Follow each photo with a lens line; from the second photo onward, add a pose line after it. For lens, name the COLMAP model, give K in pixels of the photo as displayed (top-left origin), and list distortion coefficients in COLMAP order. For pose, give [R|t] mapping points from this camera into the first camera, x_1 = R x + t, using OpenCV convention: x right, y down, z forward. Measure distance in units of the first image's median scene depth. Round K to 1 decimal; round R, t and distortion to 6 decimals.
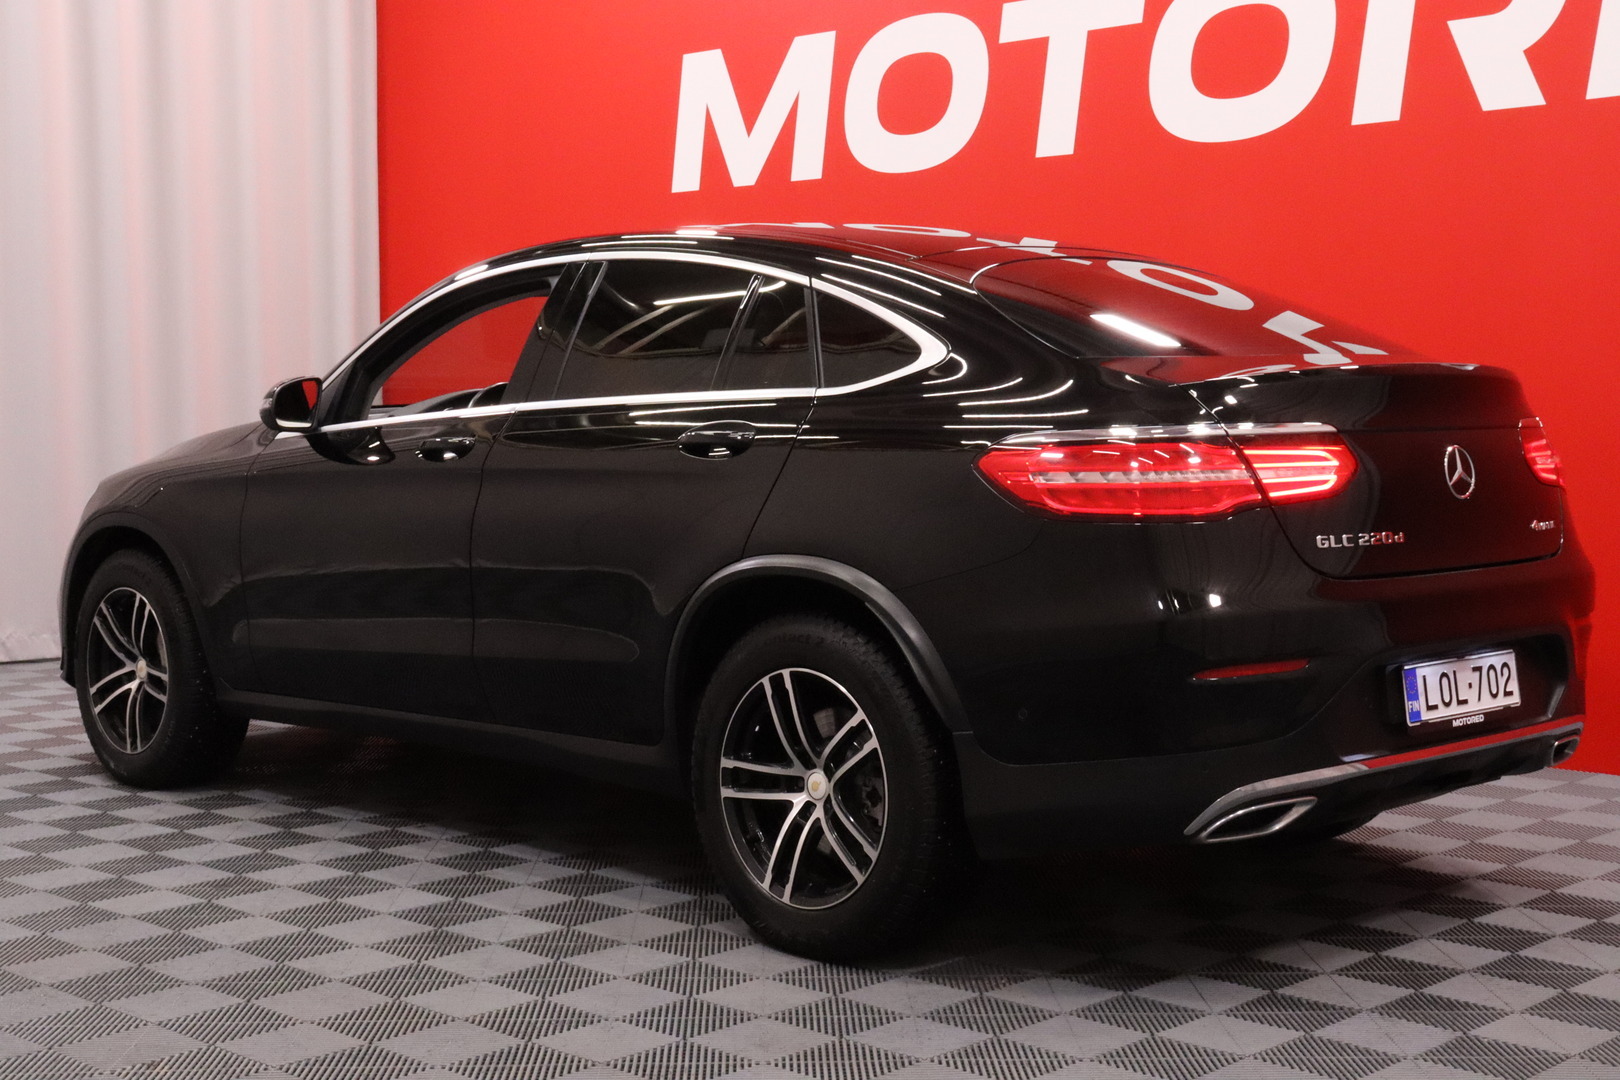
lens RADIAL K [[2195.4, 0, 811.6], [0, 2195.4, 601.0], [0, 0, 1]] dist [0.118786, 0.008336]
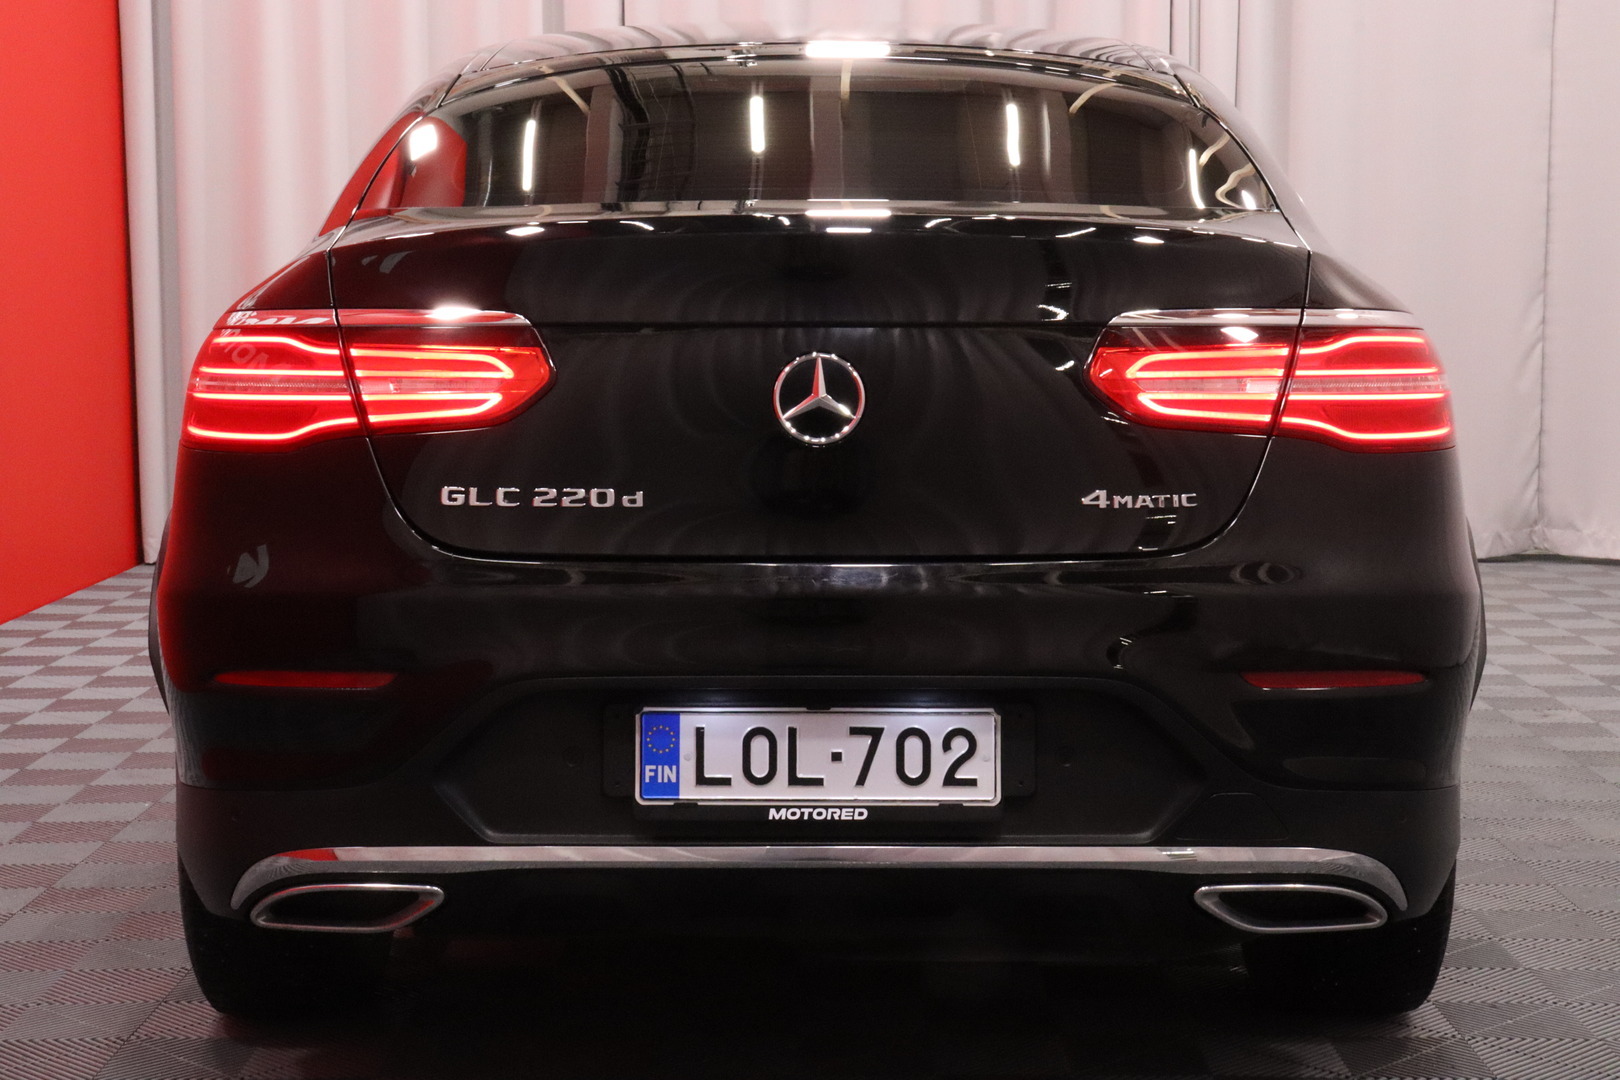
lens RADIAL K [[2763.0, 0, 810.0], [0, 2763.0, 540.0], [0, 0, 1]] dist [0.059143, -0.012738]
pose [[0.709964, 0.080859, -0.699581, 0.860398], [-0.065967, 0.996655, 0.048249, -0.059159], [0.701142, 0.011894, 0.712923, 0.494789]]
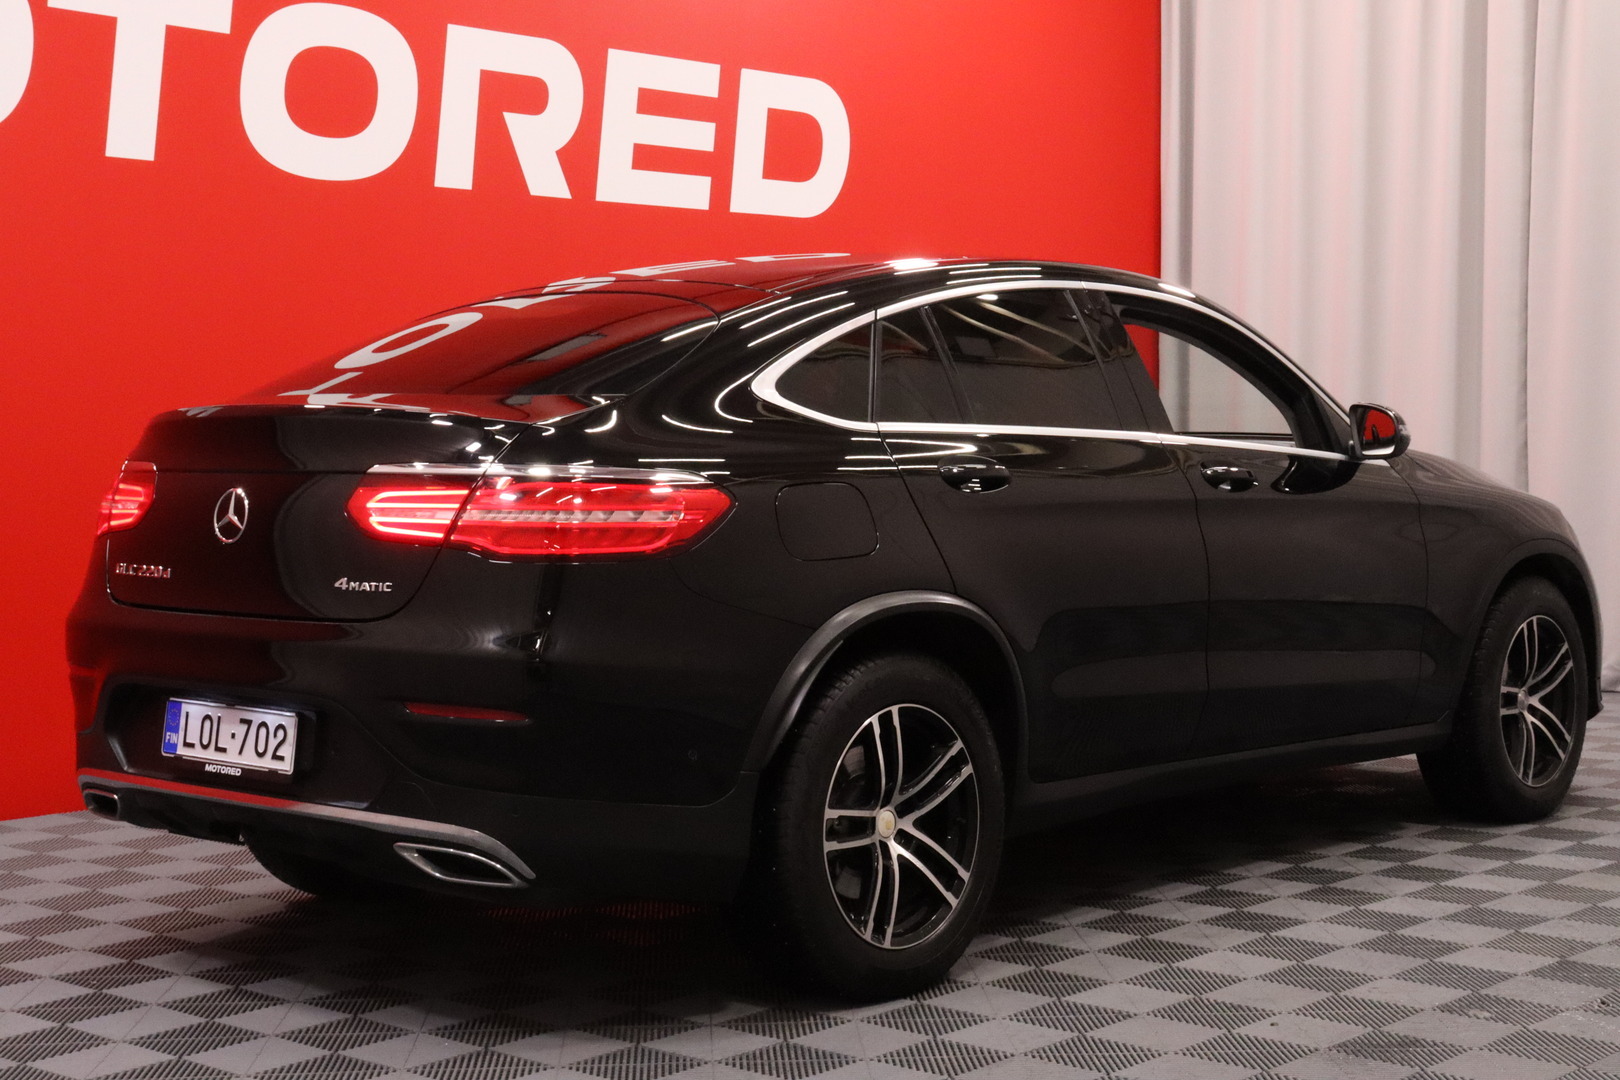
lens RADIAL K [[2529.9, 0, 810.0], [0, 2529.9, 540.0], [0, 0, 1]] dist [0.004524, -0.025343]
pose [[0.057474, 0.047919, -0.997196, 1.505496], [-0.084551, 0.995492, 0.042964, -0.123930], [0.994760, 0.081845, 0.061266, 1.253888]]
